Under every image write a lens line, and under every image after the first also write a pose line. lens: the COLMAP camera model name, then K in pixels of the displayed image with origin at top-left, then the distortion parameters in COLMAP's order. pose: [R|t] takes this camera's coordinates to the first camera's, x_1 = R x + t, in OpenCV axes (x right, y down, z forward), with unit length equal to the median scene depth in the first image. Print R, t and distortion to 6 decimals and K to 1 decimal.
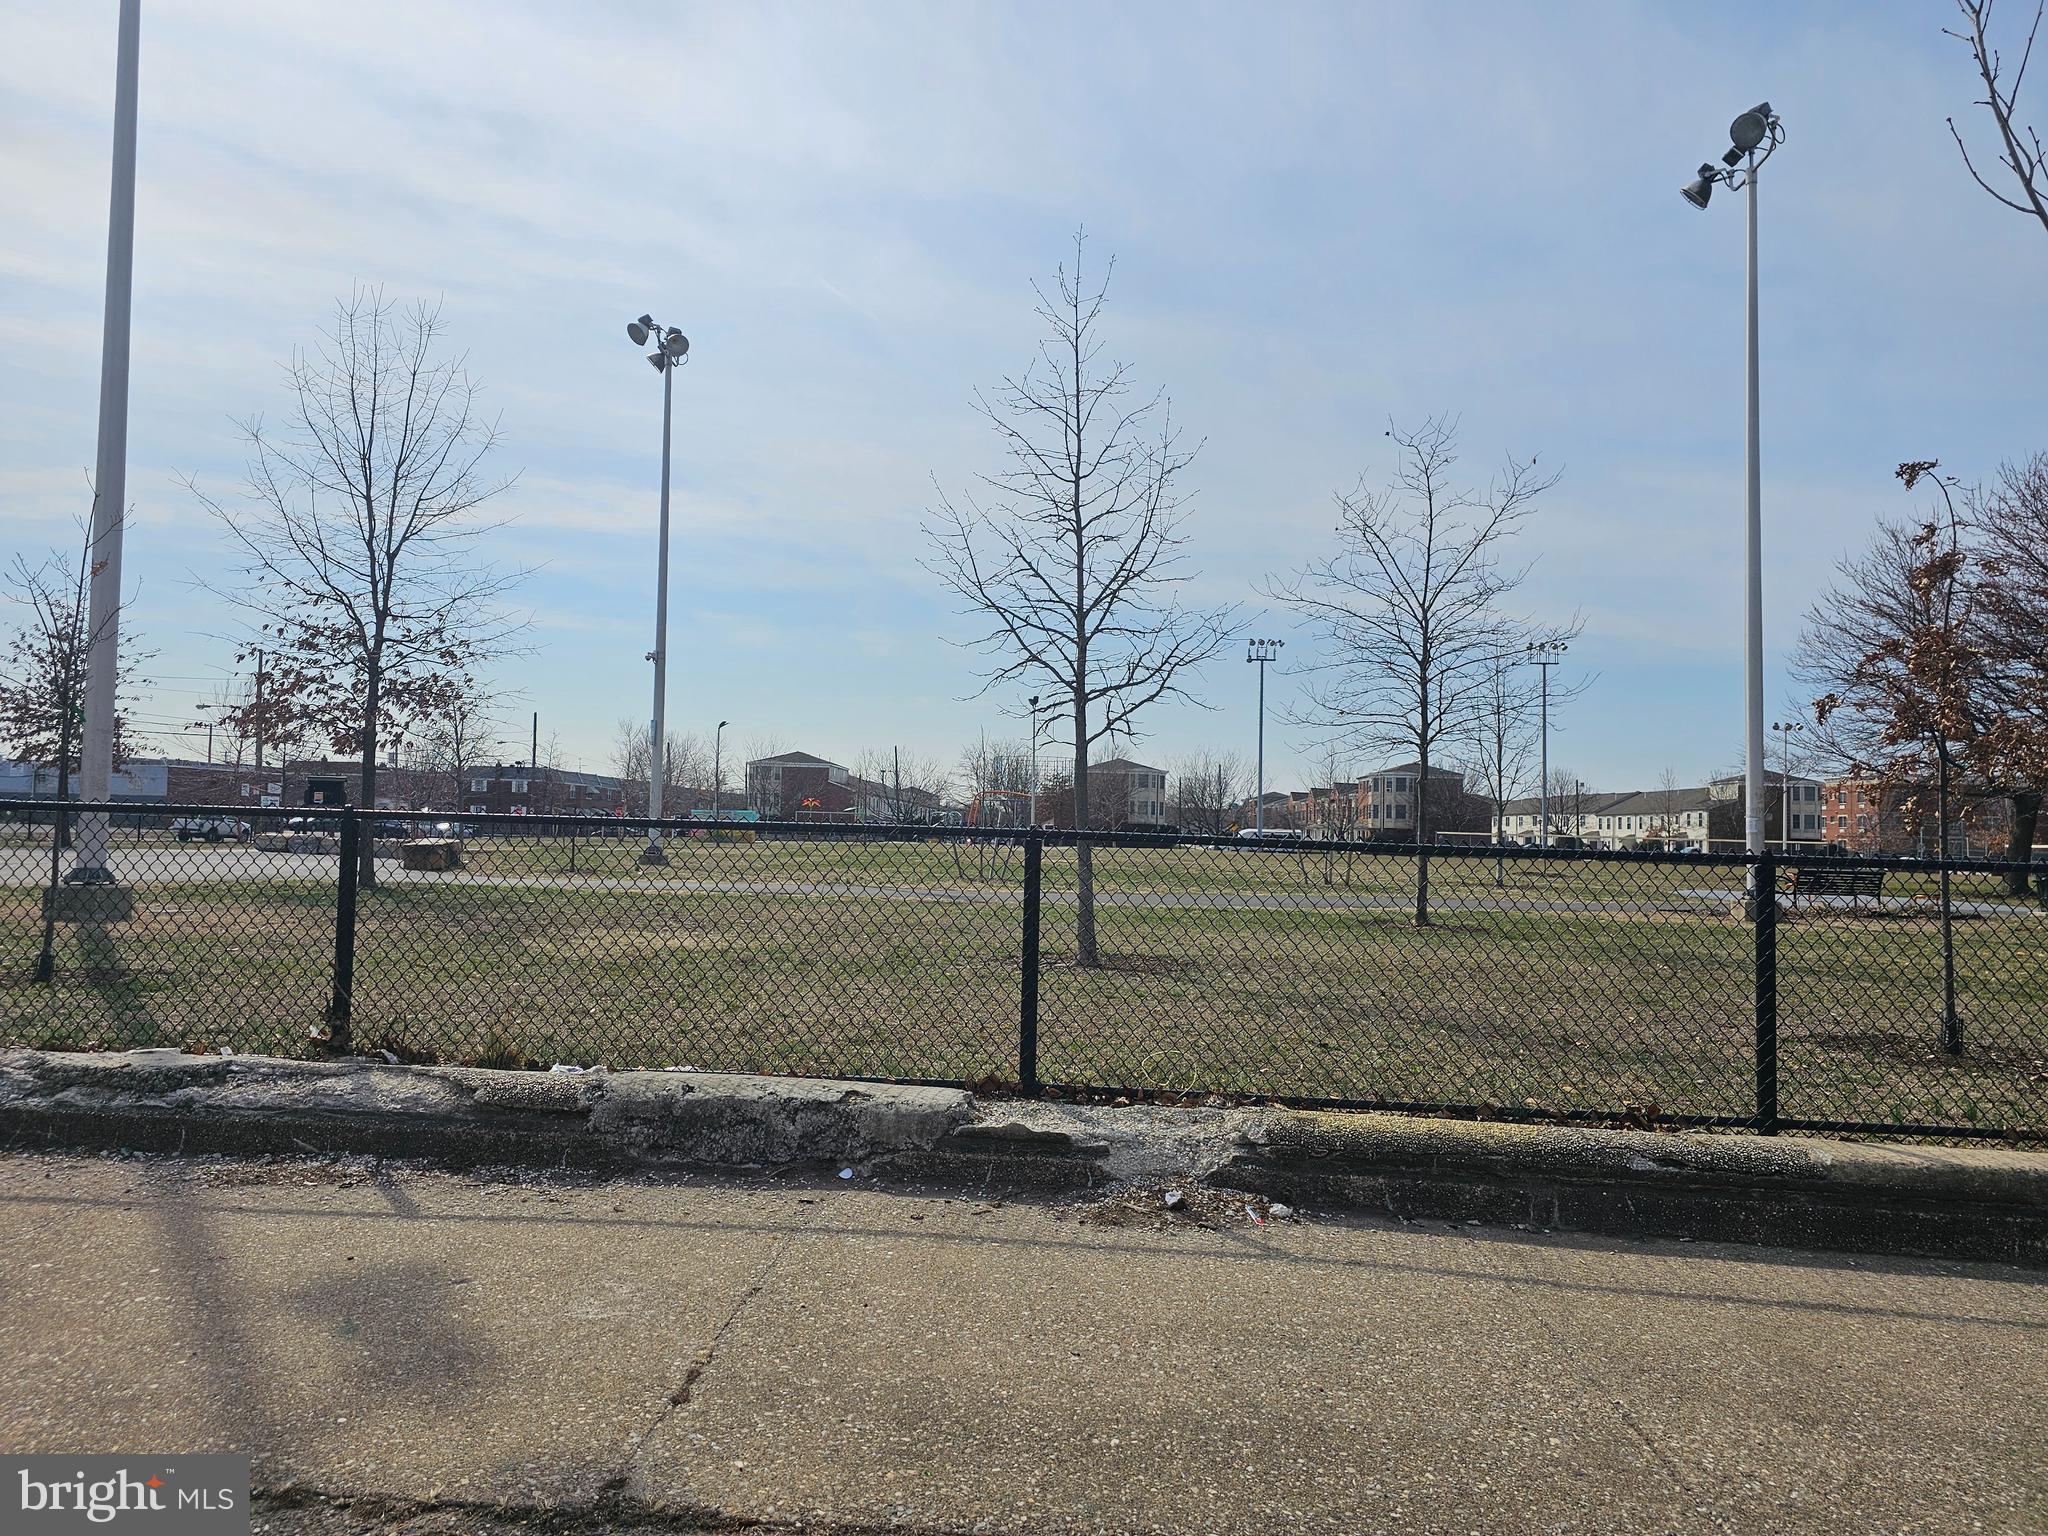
lens RADIAL K [[1371.9, 0, 1009.0], [0, 1371.9, 763.0], [0, 0, 1]] dist [0.050931, -0.031093]
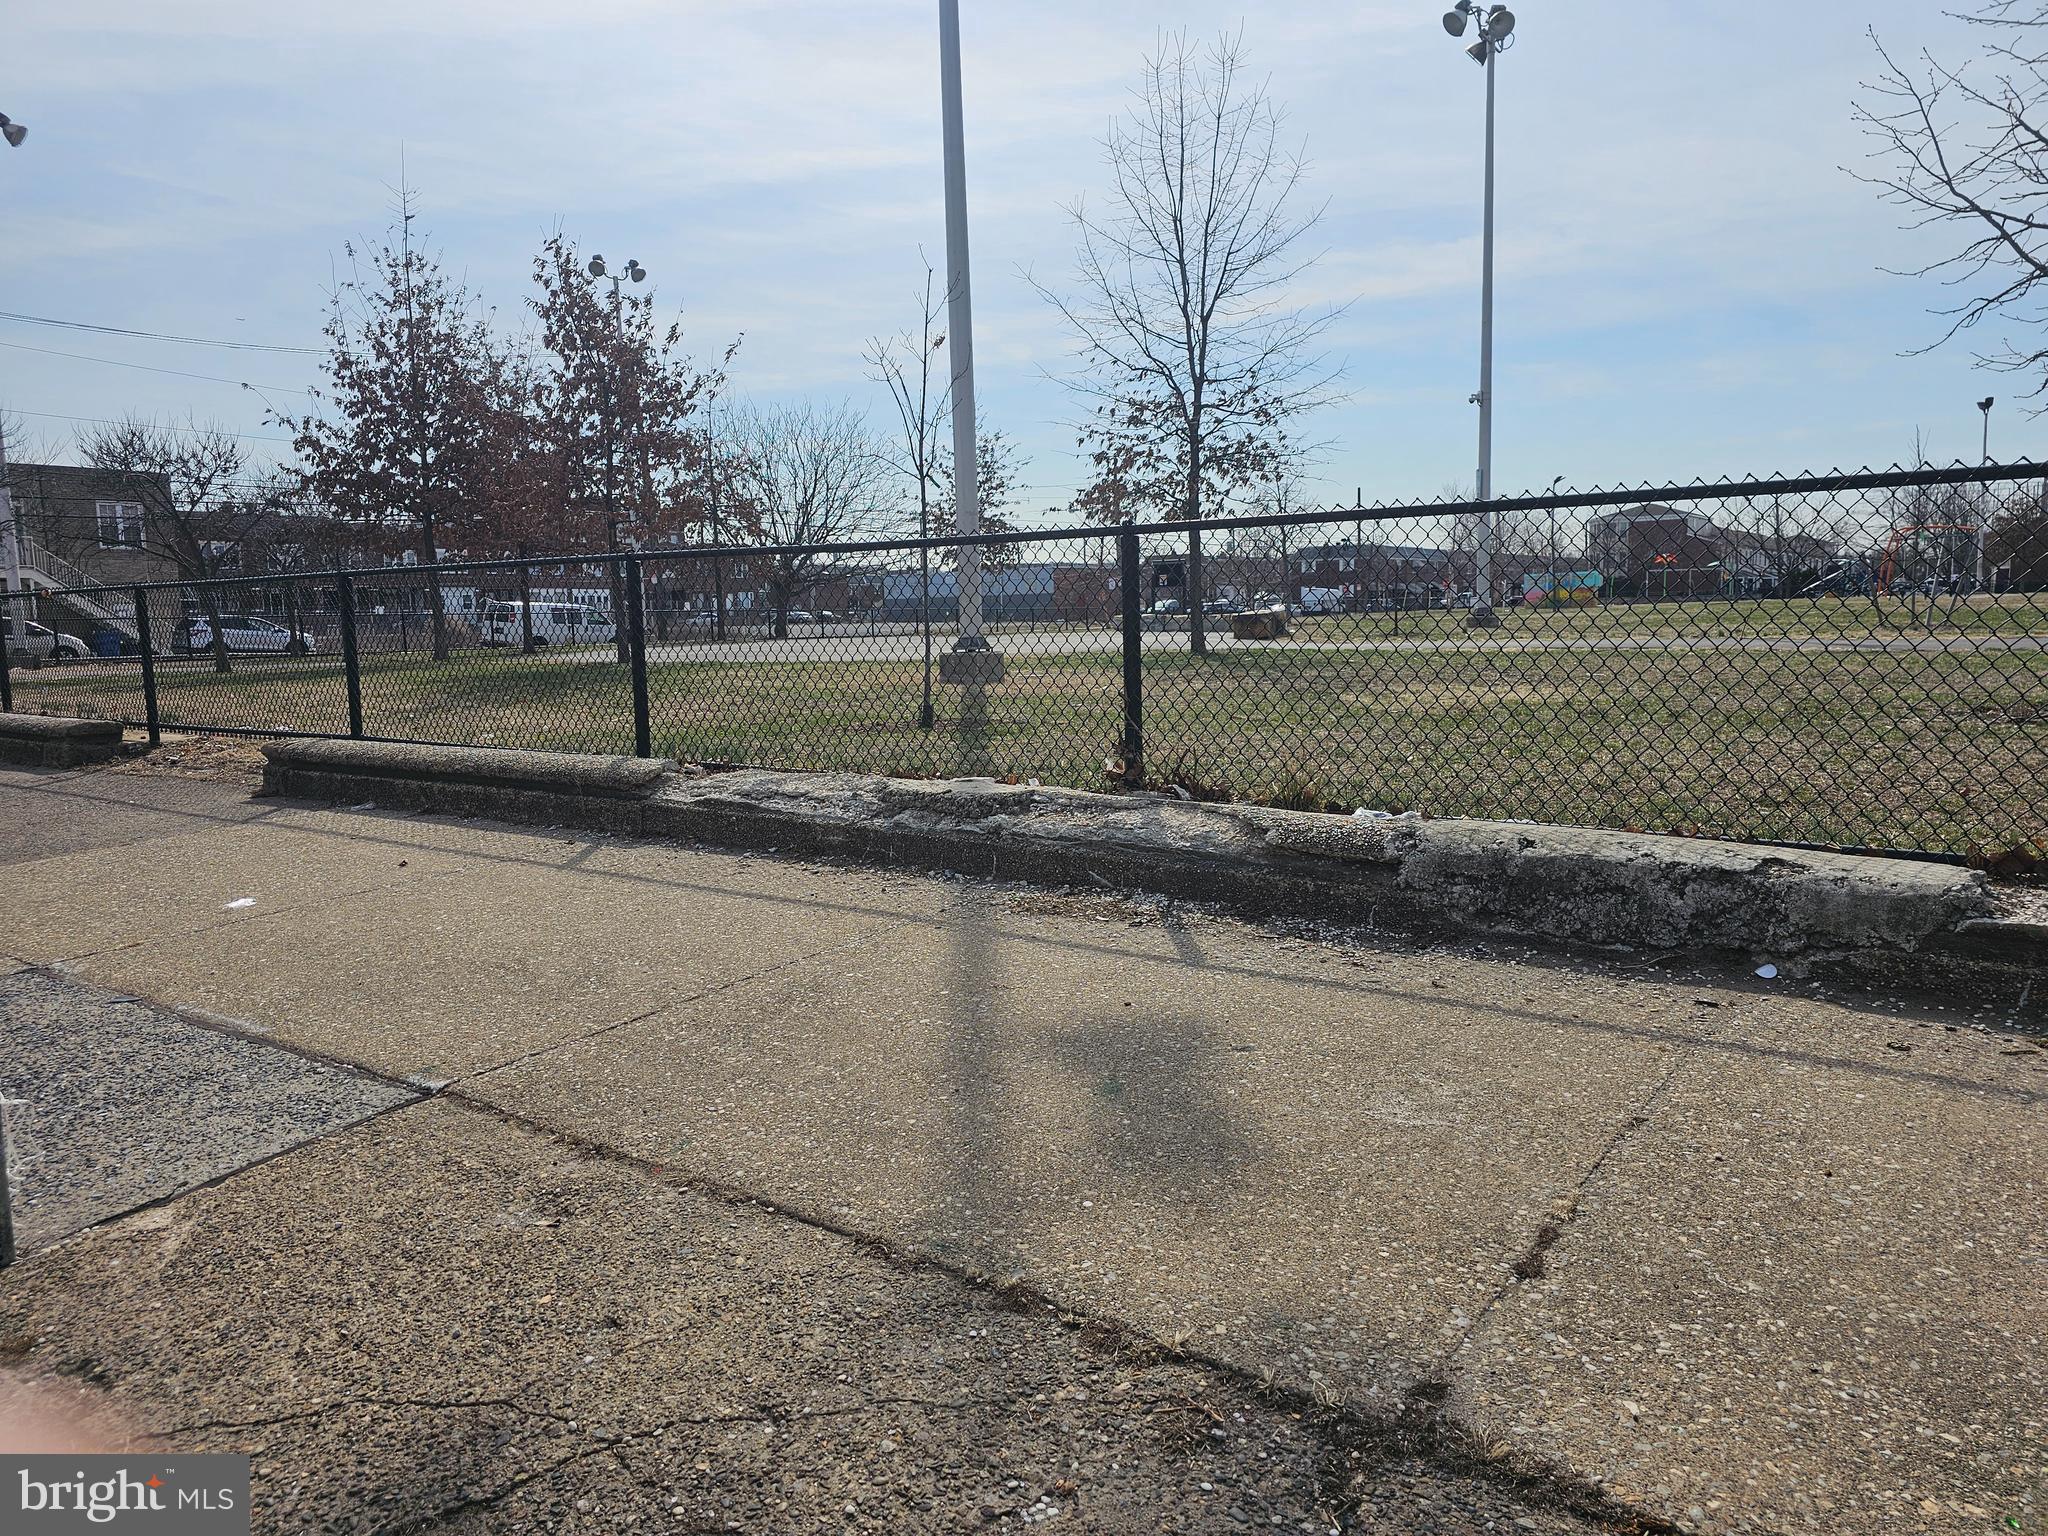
lens RADIAL K [[1371.9, 0, 1007.7], [0, 1371.9, 767.4], [0, 0, 1]] dist [0.050931, -0.031093]
pose [[0.834089, 0.016166, -0.551393, -0.051012], [0.074037, 0.987246, 0.140940, 0.065948], [0.546638, -0.158380, 0.822254, 0.219700]]
